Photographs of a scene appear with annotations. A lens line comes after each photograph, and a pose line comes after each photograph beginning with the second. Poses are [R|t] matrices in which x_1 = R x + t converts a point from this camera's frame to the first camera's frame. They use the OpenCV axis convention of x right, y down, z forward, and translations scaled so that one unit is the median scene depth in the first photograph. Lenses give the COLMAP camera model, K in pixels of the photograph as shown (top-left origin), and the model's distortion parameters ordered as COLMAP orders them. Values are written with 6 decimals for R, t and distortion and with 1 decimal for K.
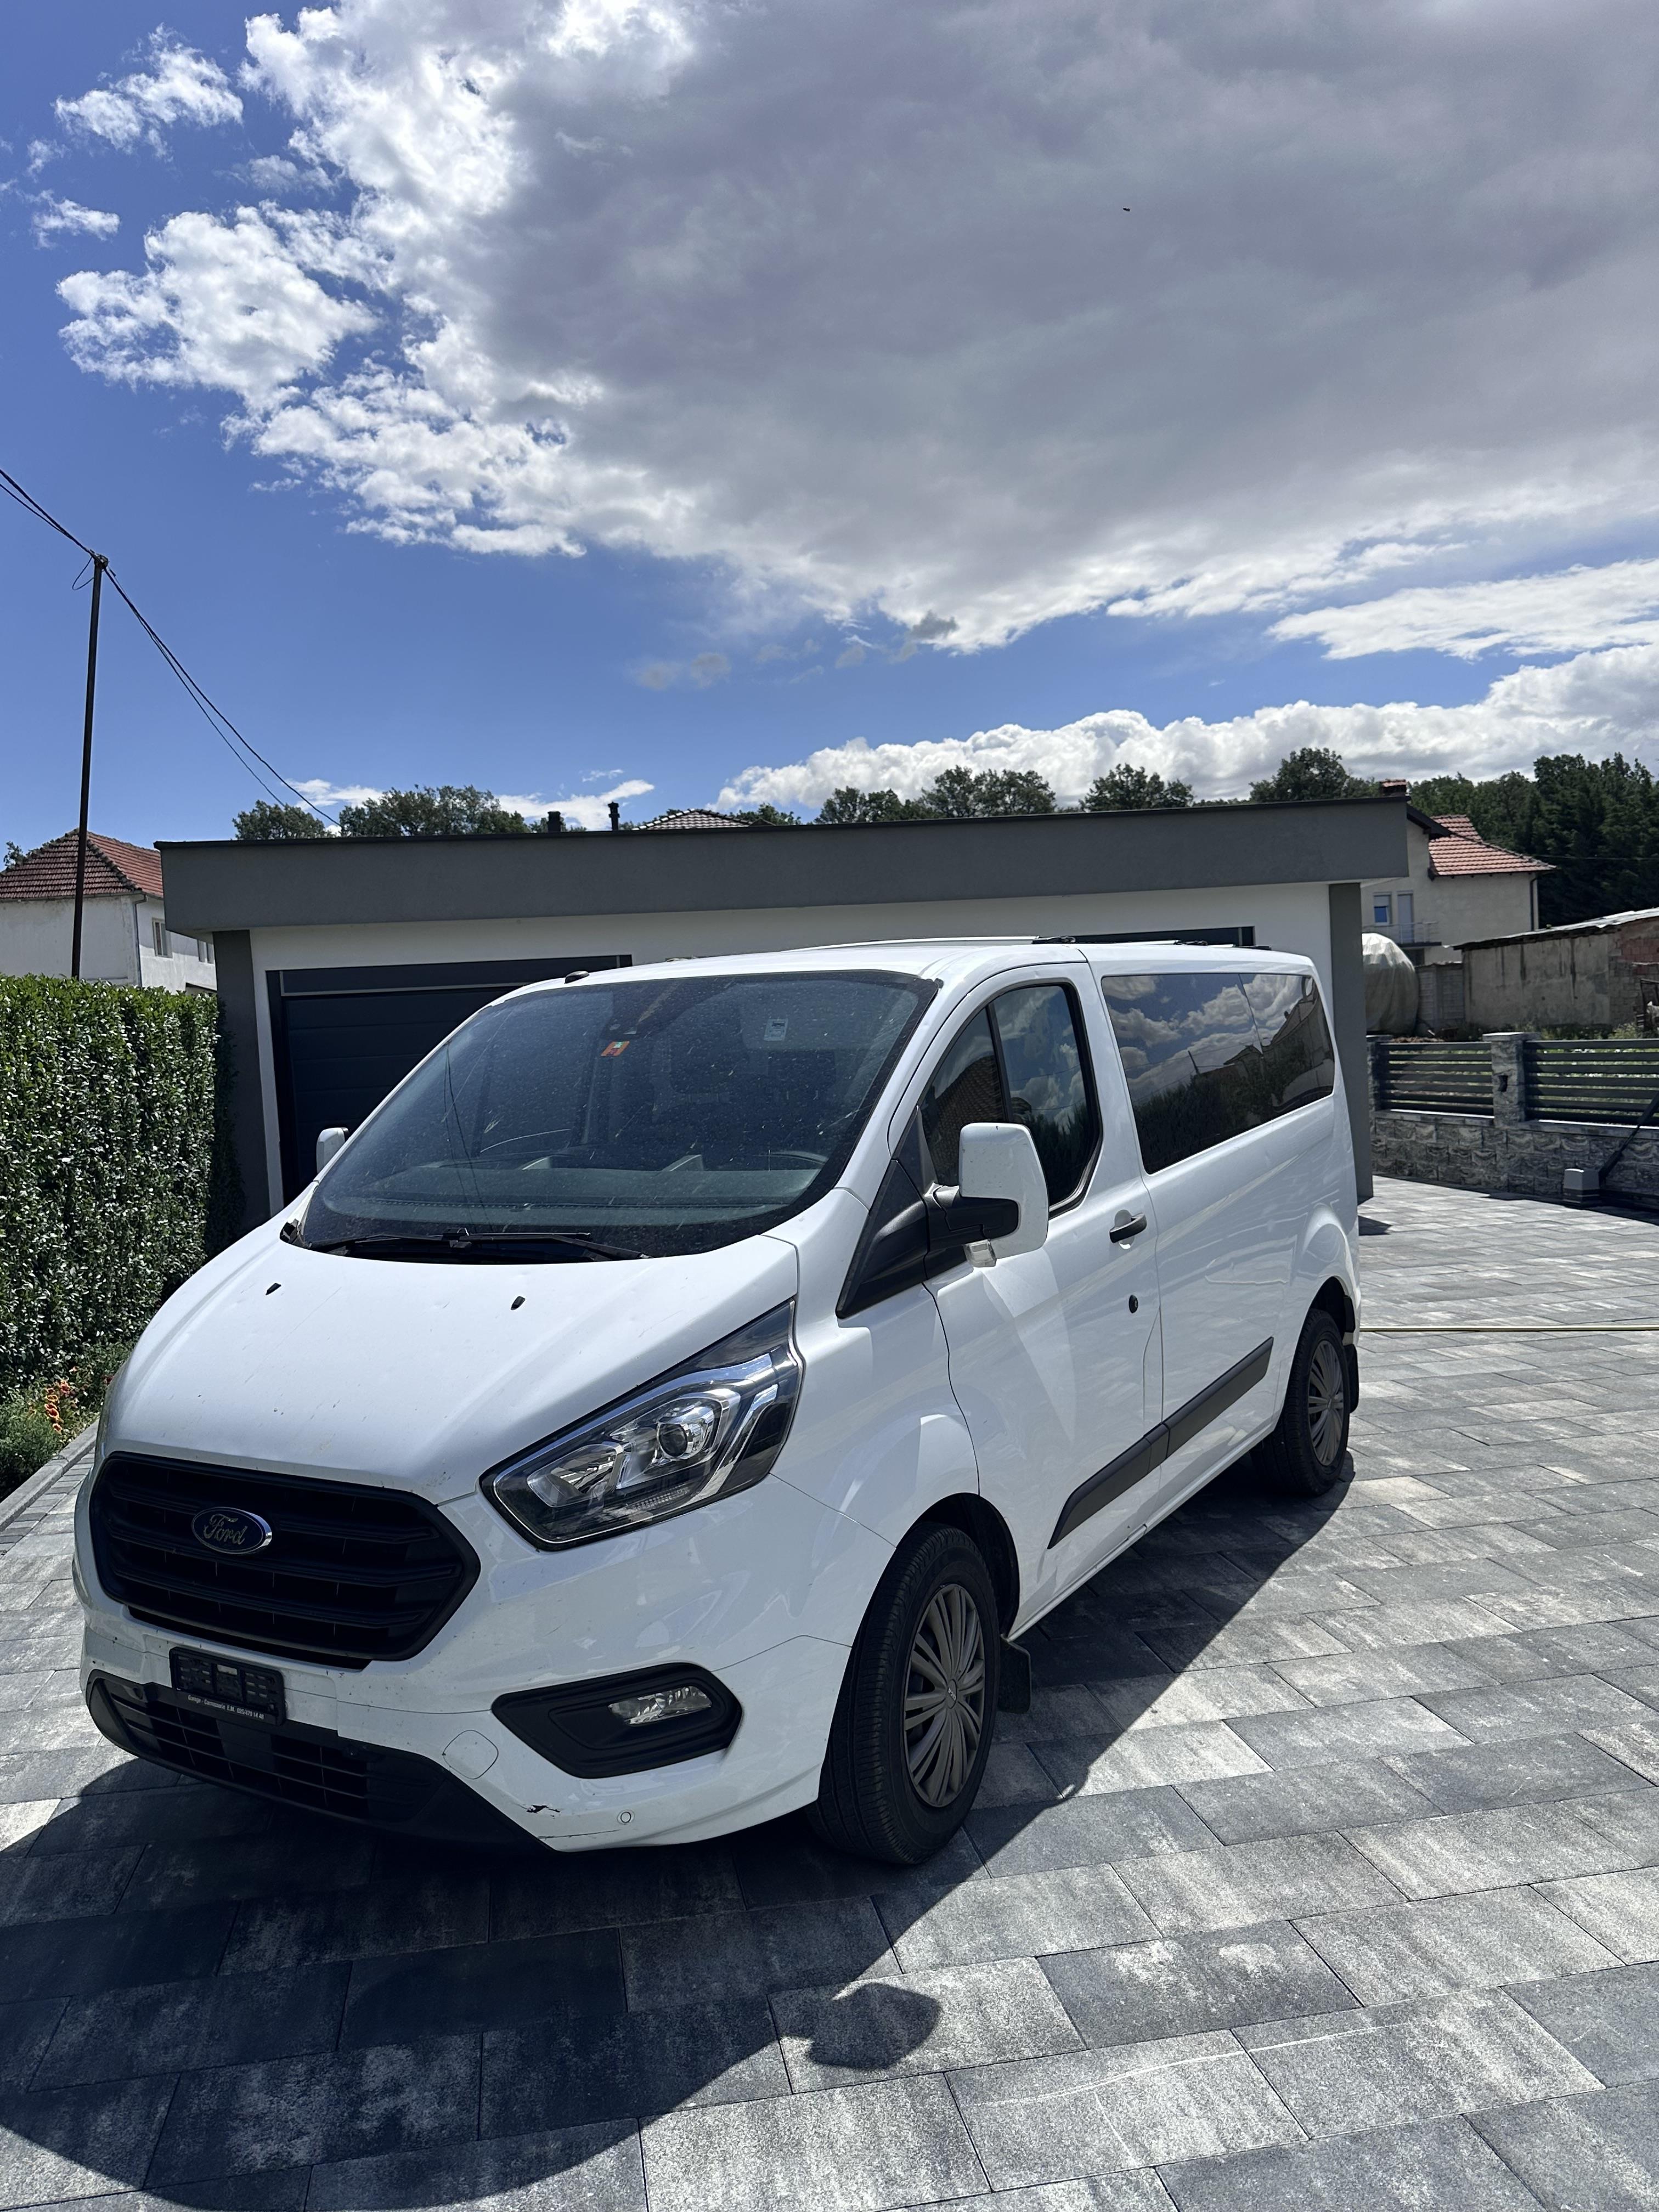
lens RADIAL K [[1677.6, 0, 829.5], [0, 1677.6, 1106.0], [0, 0, 1]] dist [-0.001581, -0.008106]
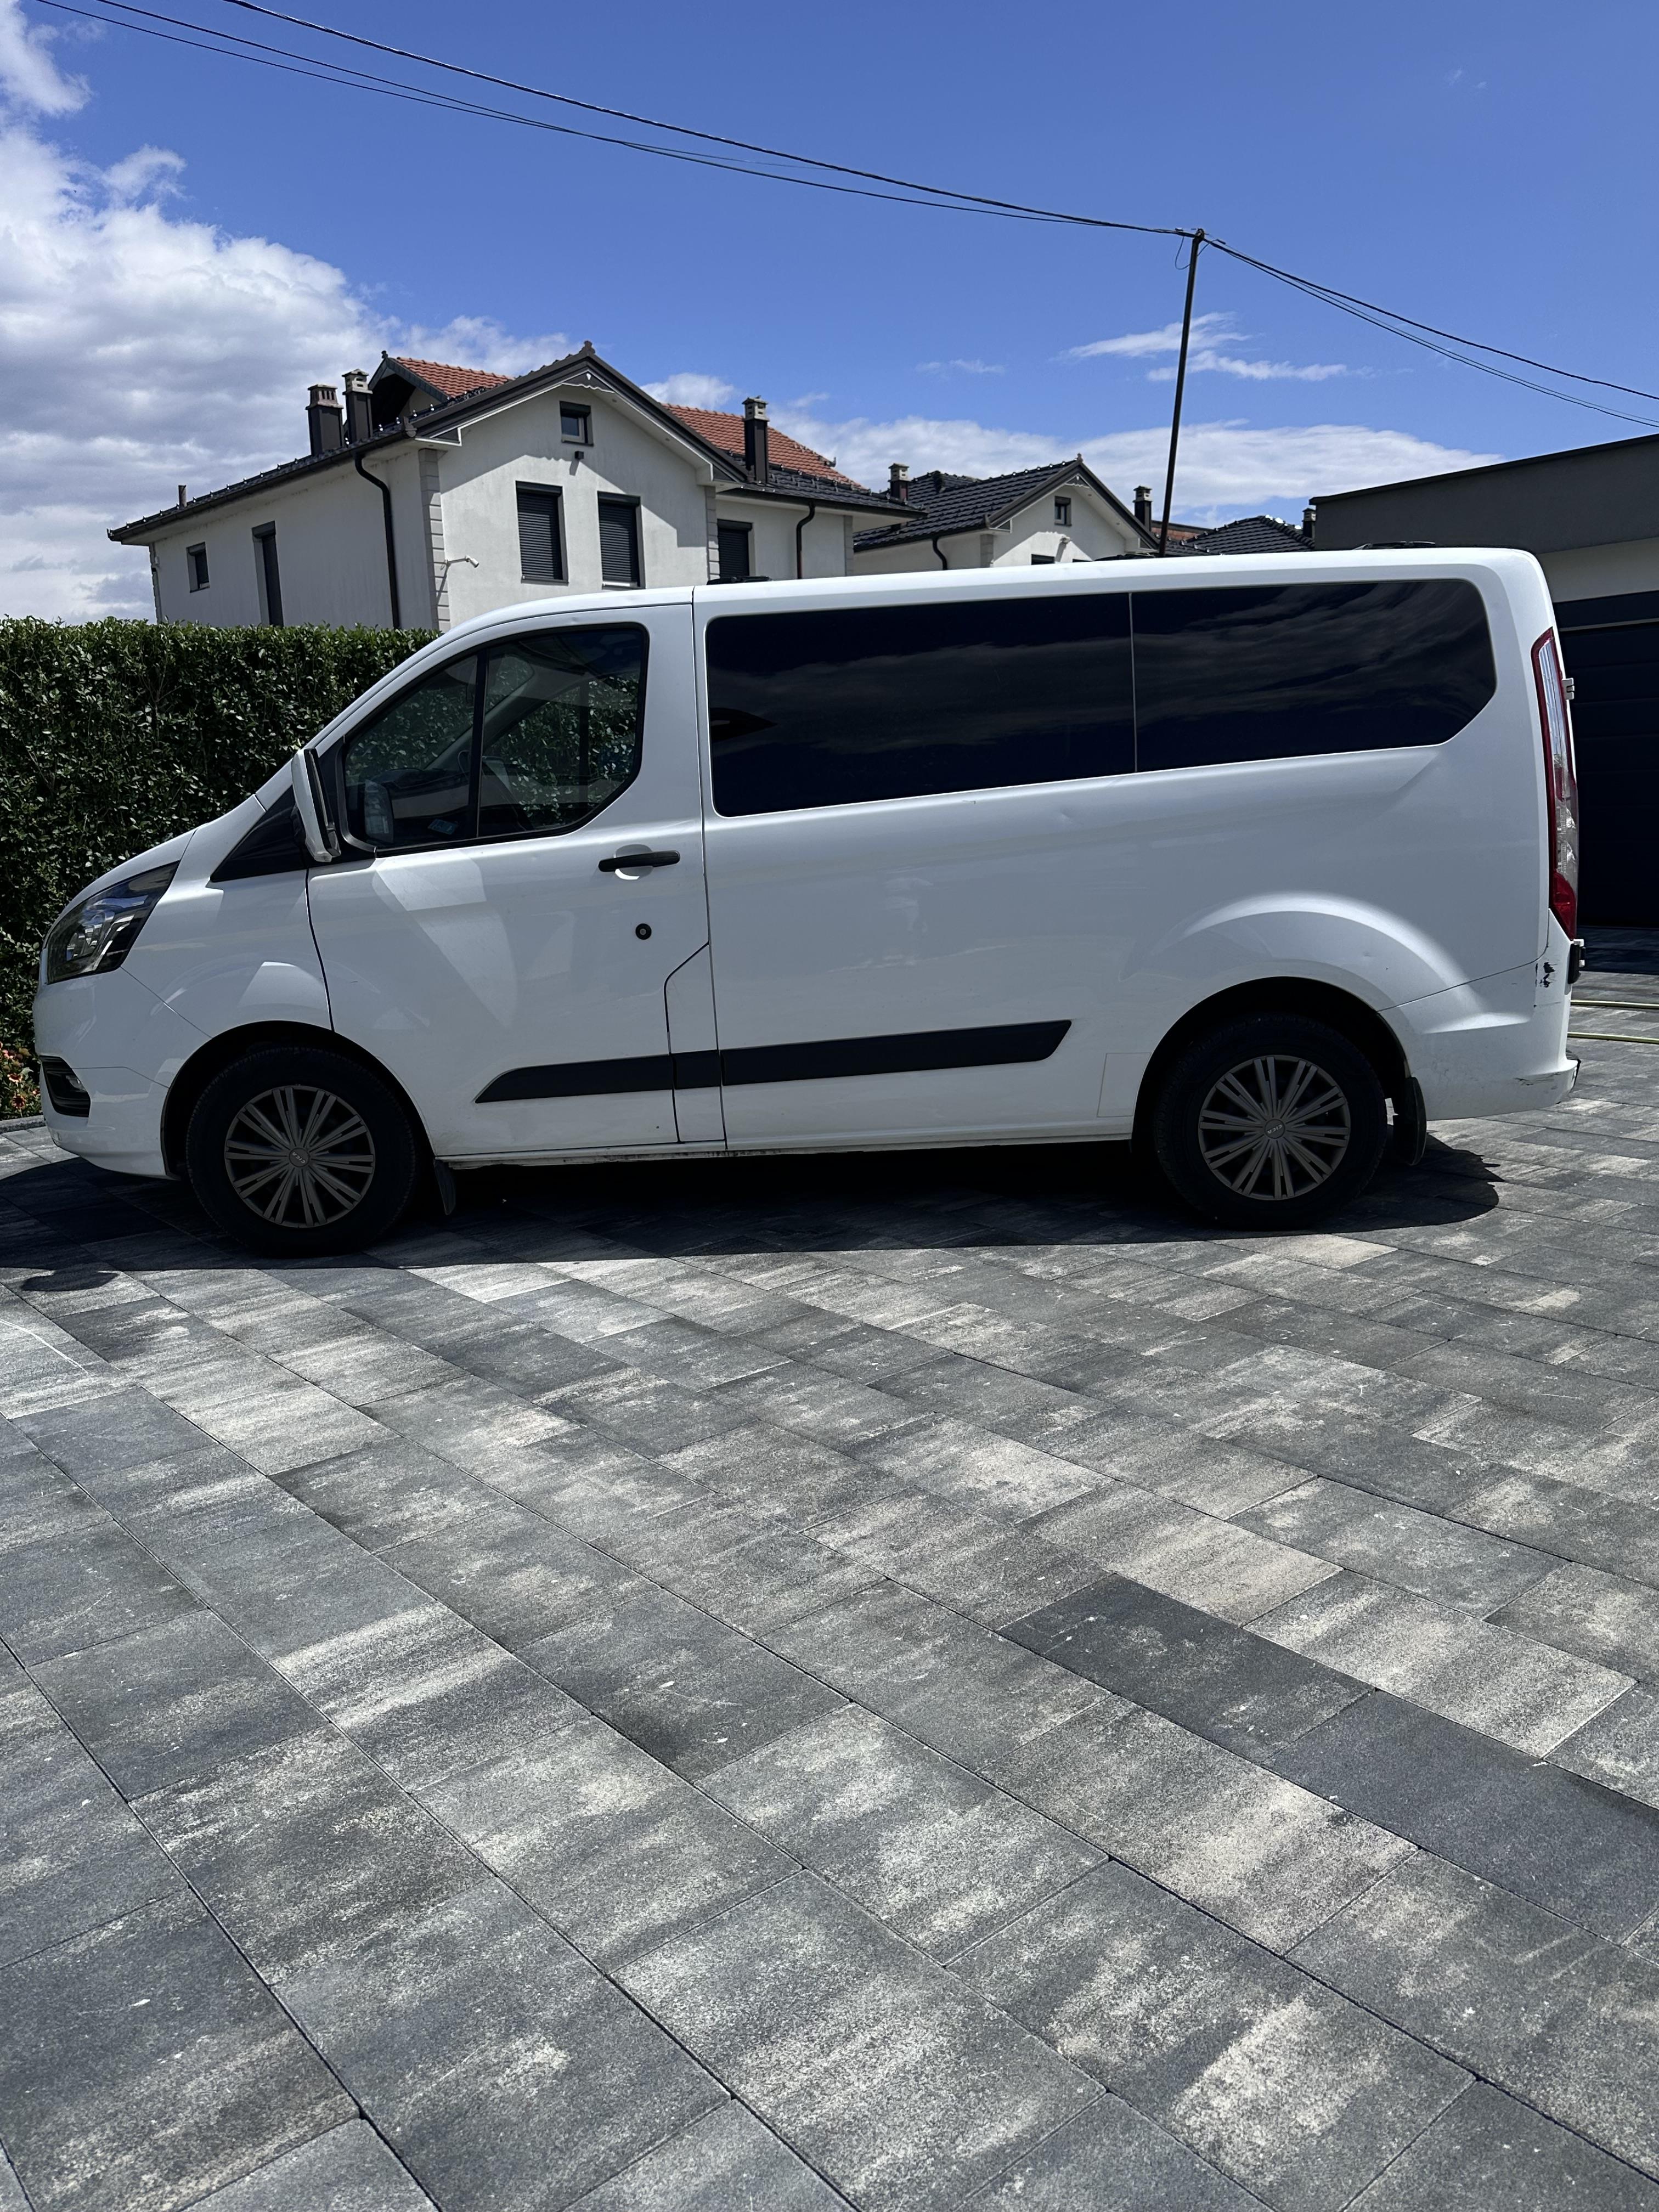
lens RADIAL K [[1677.6, 0, 829.5], [0, 1677.6, 1106.0], [0, 0, 1]] dist [-0.001581, -0.008106]
pose [[0.582021, 0.227797, -0.780615, 1.281978], [-0.044564, 0.967454, 0.249093, -0.060890], [0.811952, -0.110191, 0.573230, 0.487625]]
